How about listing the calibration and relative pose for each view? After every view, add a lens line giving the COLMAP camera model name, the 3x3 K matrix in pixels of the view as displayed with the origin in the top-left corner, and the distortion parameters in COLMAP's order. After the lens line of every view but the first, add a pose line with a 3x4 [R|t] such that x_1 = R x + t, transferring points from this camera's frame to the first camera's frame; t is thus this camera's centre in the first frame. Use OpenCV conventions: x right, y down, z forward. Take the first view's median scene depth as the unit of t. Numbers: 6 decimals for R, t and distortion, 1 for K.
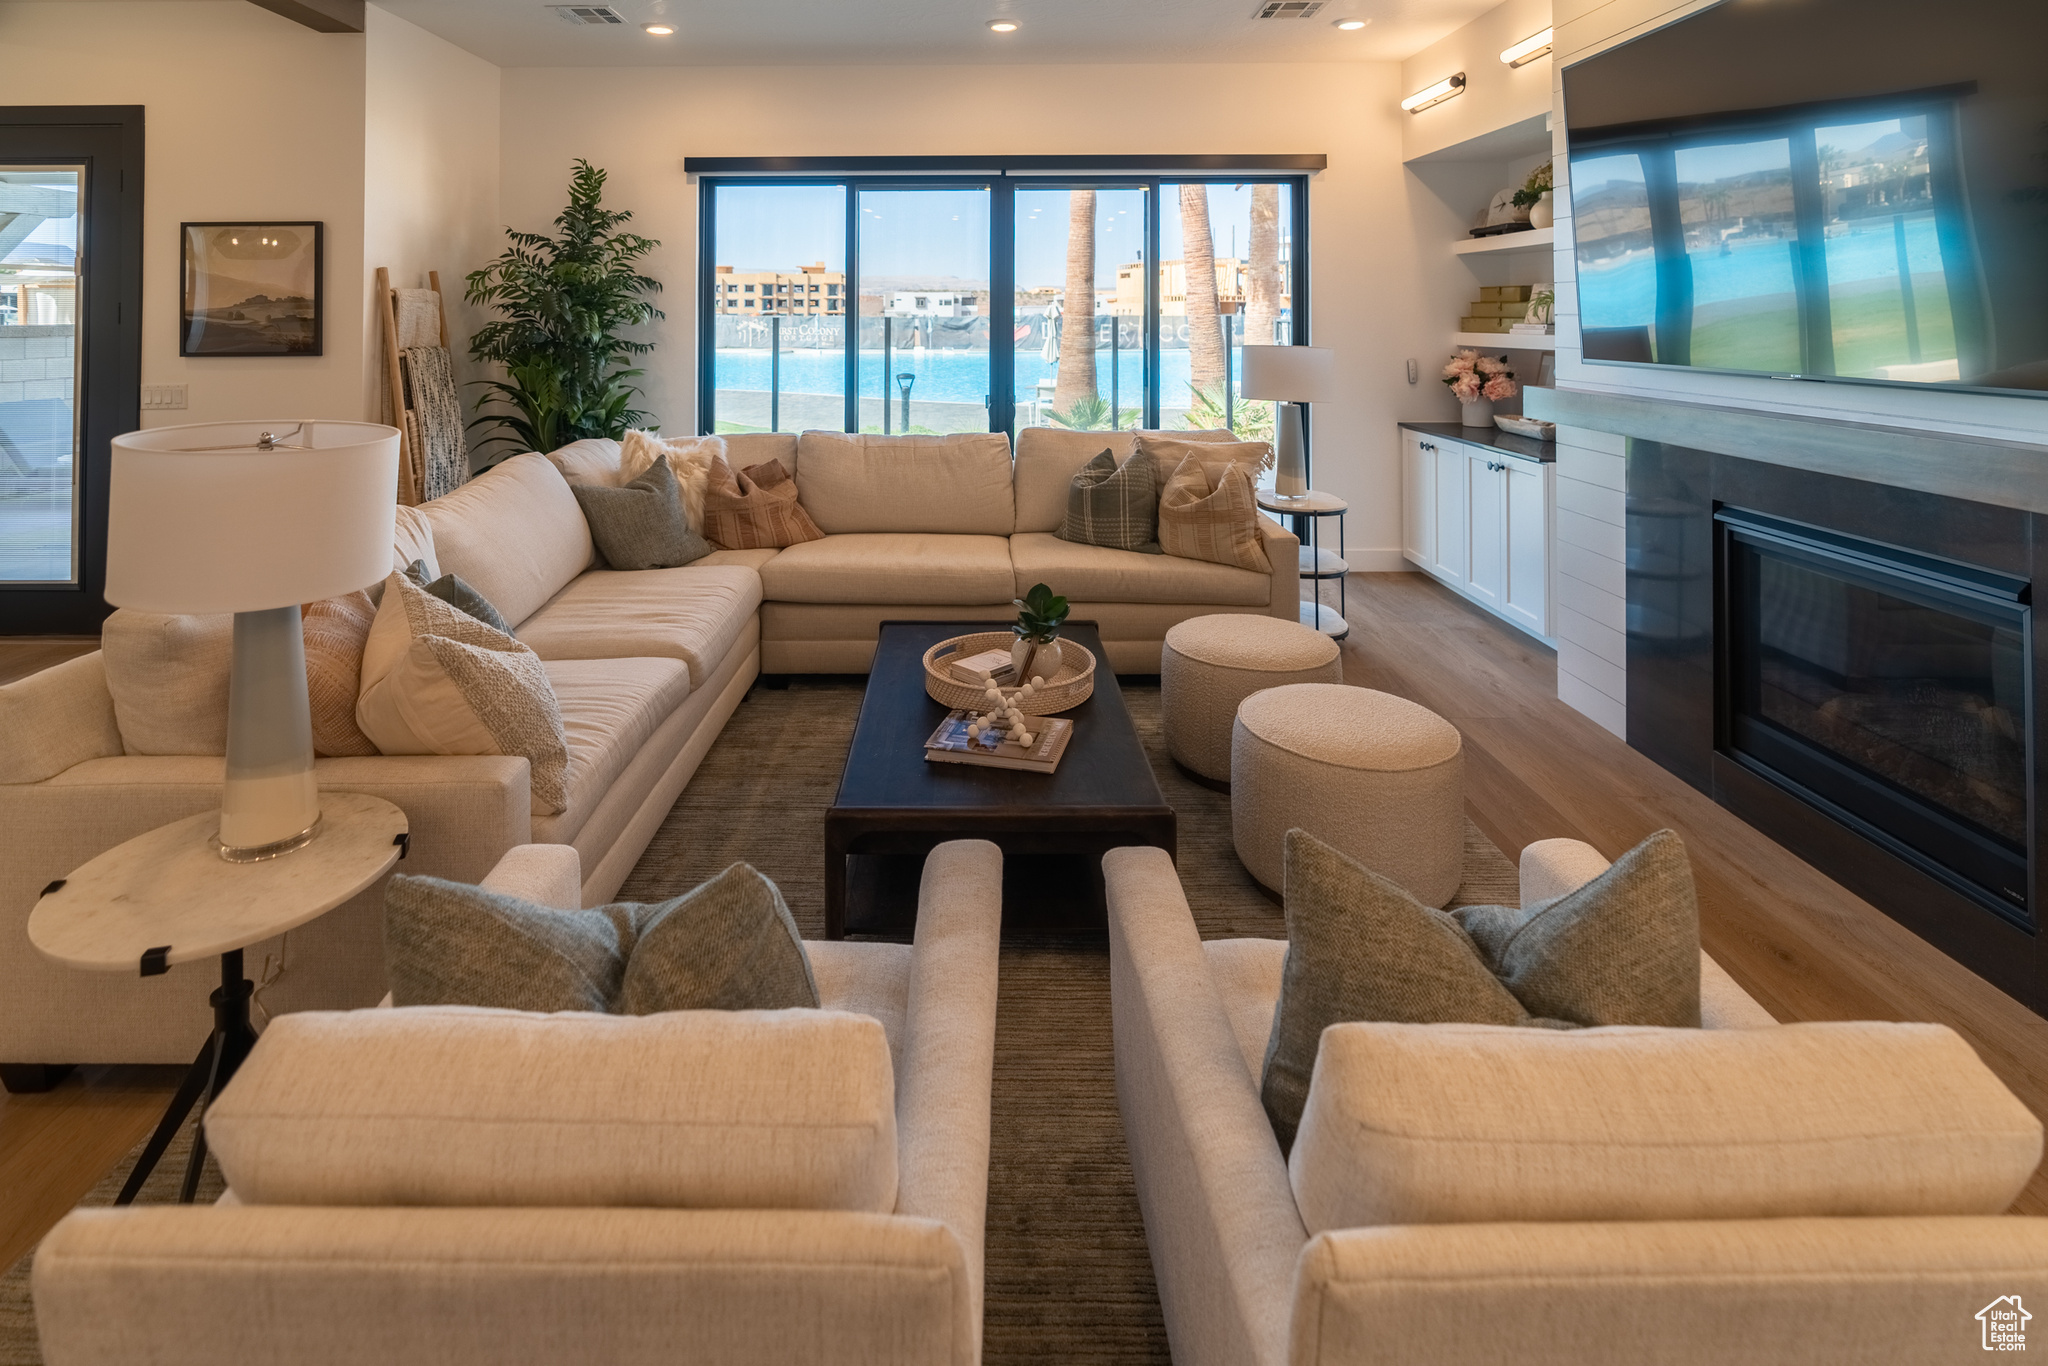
lens RADIAL K [[1049.6, 0, 1020.9], [0, 1049.6, 488.1], [0, 0, 1]] dist [0.000574, 0.000971]
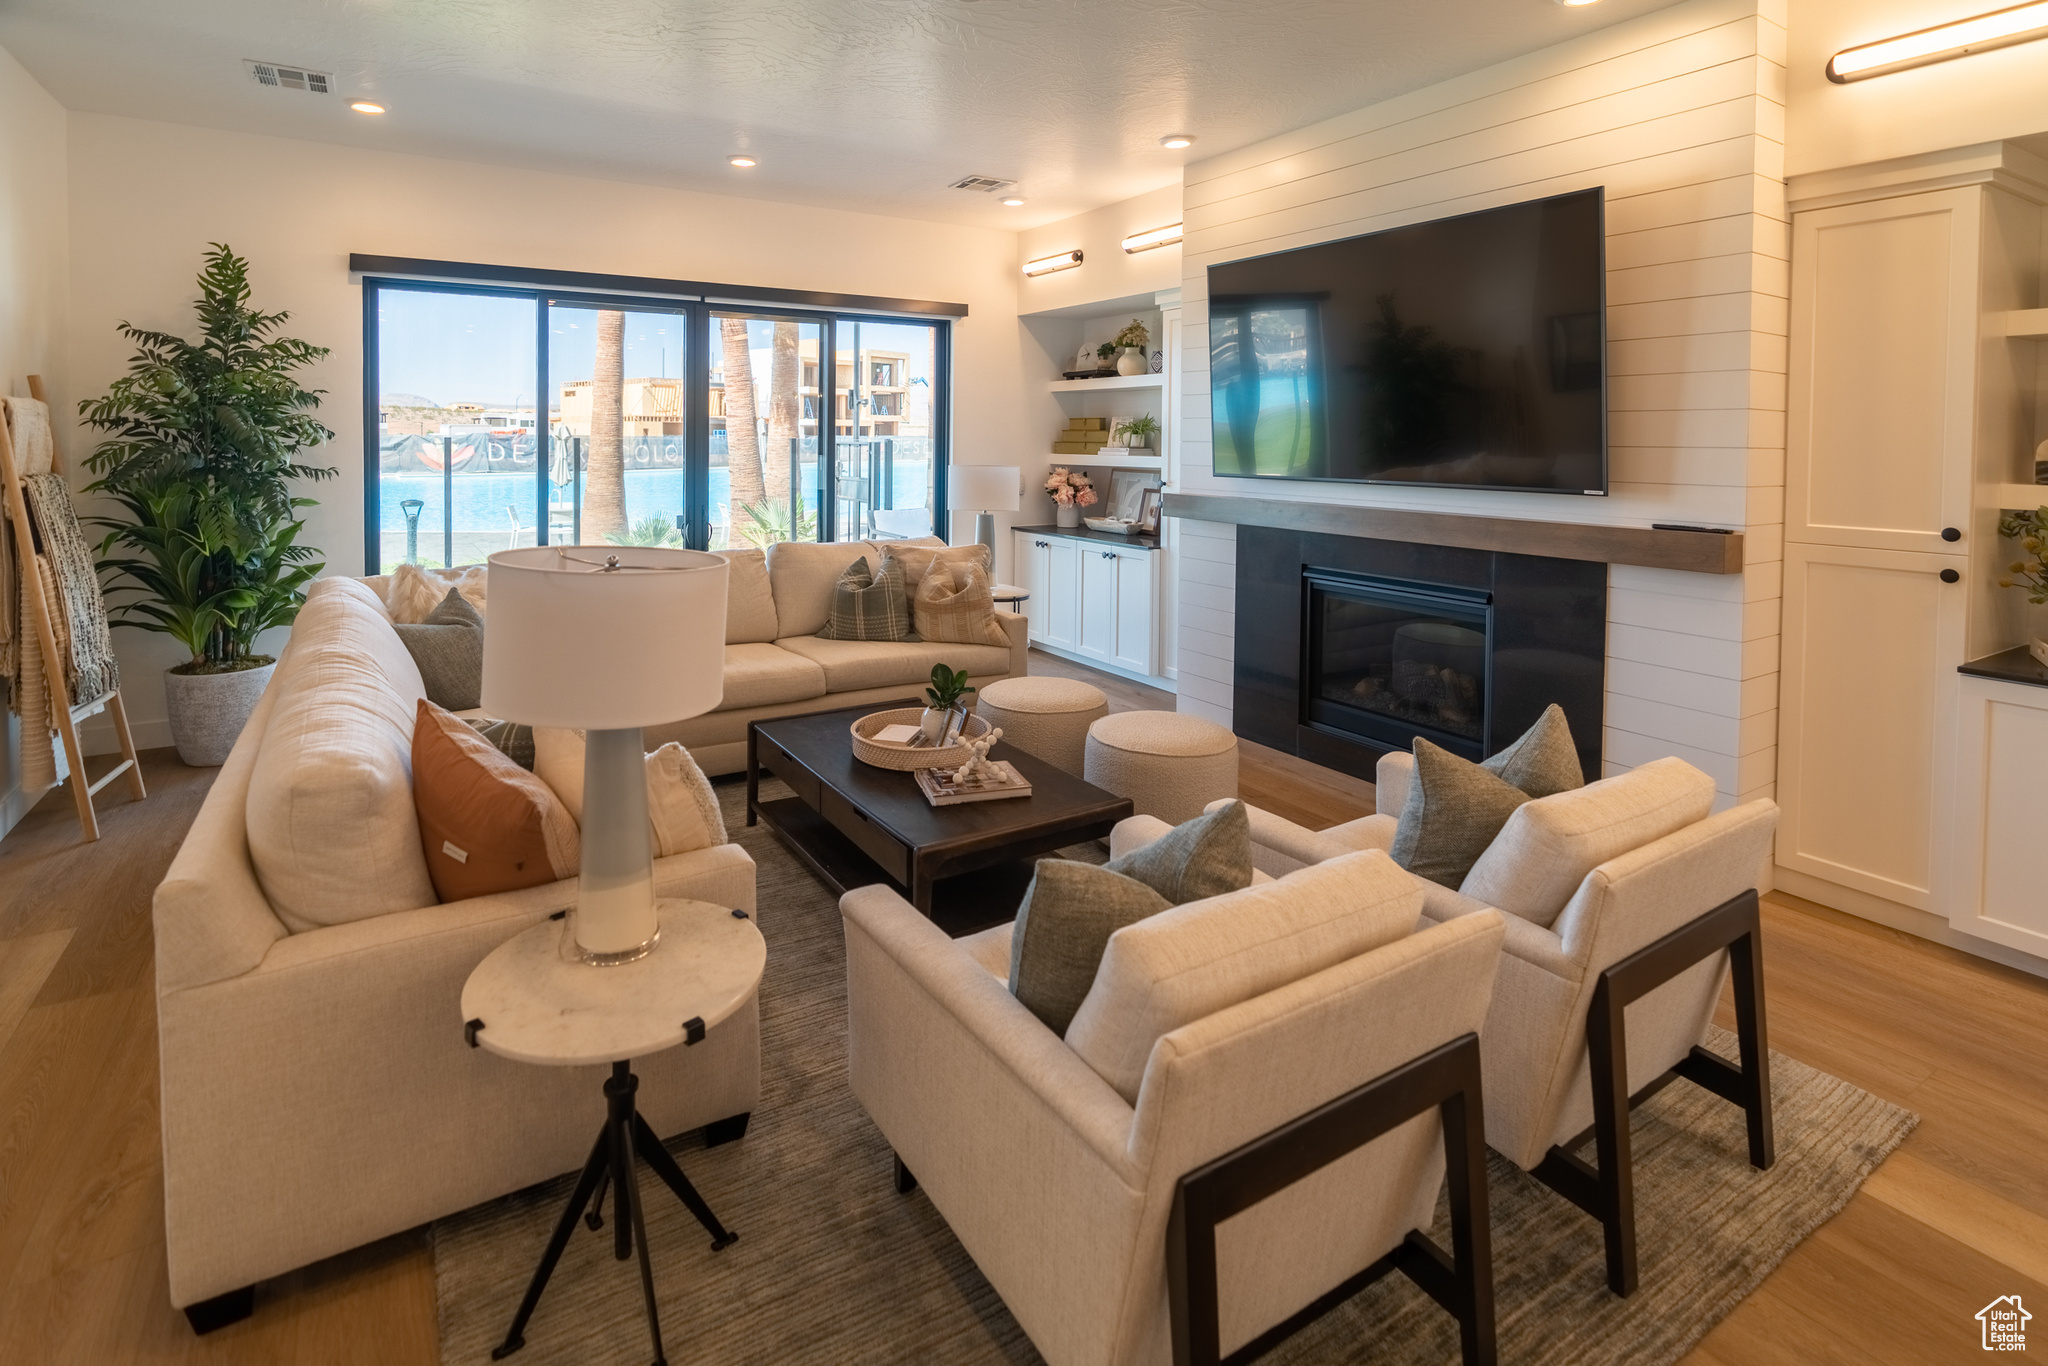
lens RADIAL K [[982.3, 0, 1024.0], [0, 982.3, 683.0], [0, 0, 1]] dist [0.003442, 0.001282]
pose [[0.845097, -0.123086, 0.520251, -0.309687], [0.079759, 0.991272, 0.104965, 0.000807], [-0.528630, -0.047211, 0.847539, -0.015936]]
